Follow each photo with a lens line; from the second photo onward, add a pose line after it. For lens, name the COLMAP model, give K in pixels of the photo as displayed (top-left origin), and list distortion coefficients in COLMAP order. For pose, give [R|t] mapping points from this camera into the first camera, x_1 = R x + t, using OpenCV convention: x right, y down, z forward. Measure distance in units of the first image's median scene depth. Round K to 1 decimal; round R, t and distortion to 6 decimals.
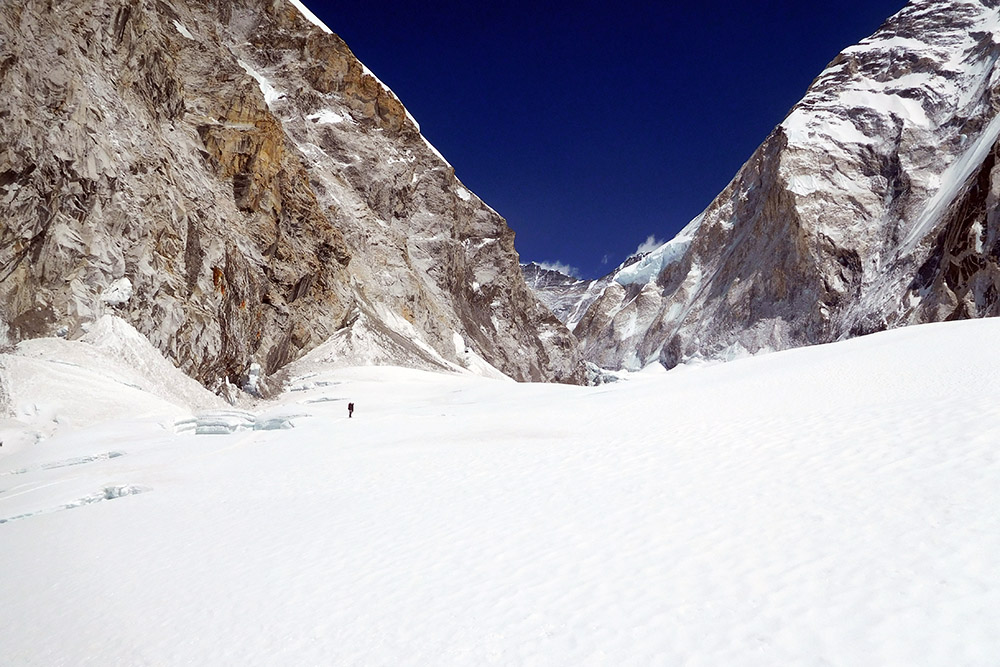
lens RADIAL K [[742.5, 0, 500.2], [0, 742.5, 335.9], [0, 0, 1]] dist [-0.012262, 0.003247]
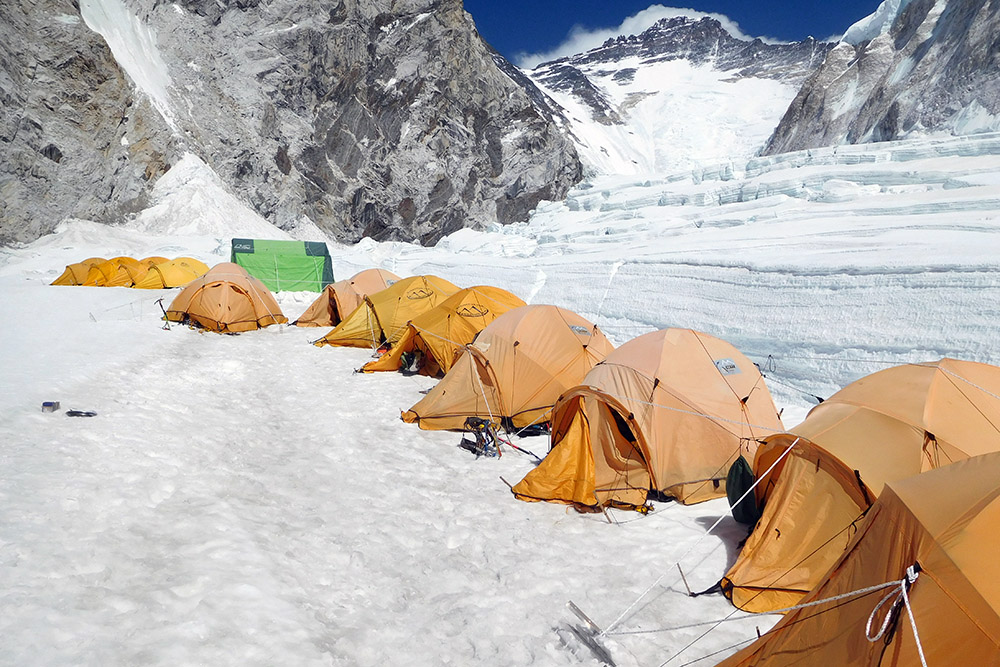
lens RADIAL K [[742.5, 0, 499.9], [0, 742.5, 330.8], [0, 0, 1]] dist [-0.012262, 0.003247]
pose [[0.915247, -0.032535, -0.401577, 0.174857], [0.126386, 0.969608, 0.209494, 0.015669], [0.382556, -0.242493, 0.891543, 0.150971]]
